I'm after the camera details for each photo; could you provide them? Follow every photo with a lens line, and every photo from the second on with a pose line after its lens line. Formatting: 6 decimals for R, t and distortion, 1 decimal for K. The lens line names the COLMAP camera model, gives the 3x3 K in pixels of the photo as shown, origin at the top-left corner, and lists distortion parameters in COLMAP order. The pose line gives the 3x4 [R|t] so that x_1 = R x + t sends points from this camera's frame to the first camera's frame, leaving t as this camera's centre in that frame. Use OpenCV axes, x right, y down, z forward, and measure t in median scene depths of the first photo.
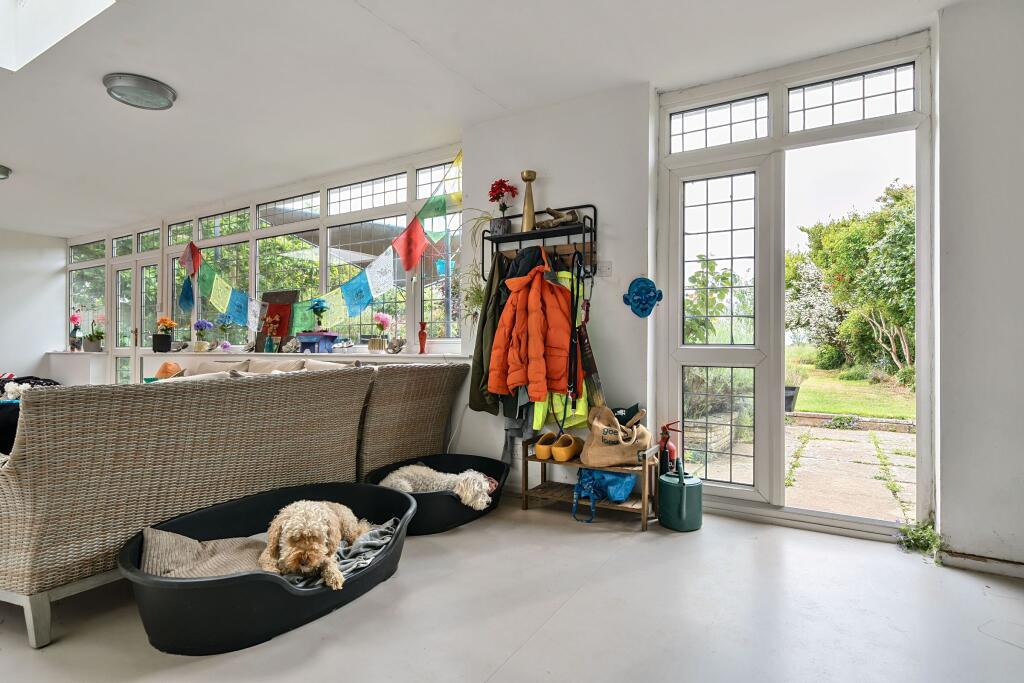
lens RADIAL K [[532.8, 0, 512.5], [0, 532.8, 345.6], [0, 0, 1]] dist [0.000826, 0.000074]
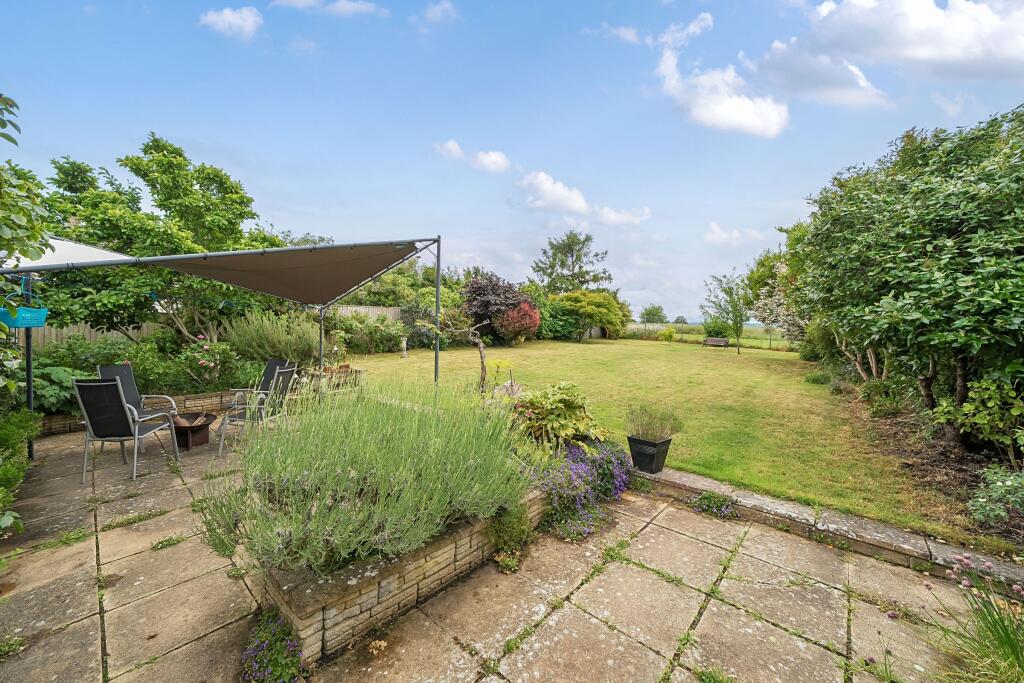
lens RADIAL K [[375.8, 0, 514.0], [0, 375.8, 331.8], [0, 0, 1]] dist [-0.000126, -0.000231]
pose [[0.982467, -0.000116, -0.186437, 0.258951], [0.004443, 0.999730, 0.022790, -0.056555], [0.186384, -0.023219, 0.982203, 0.264054]]
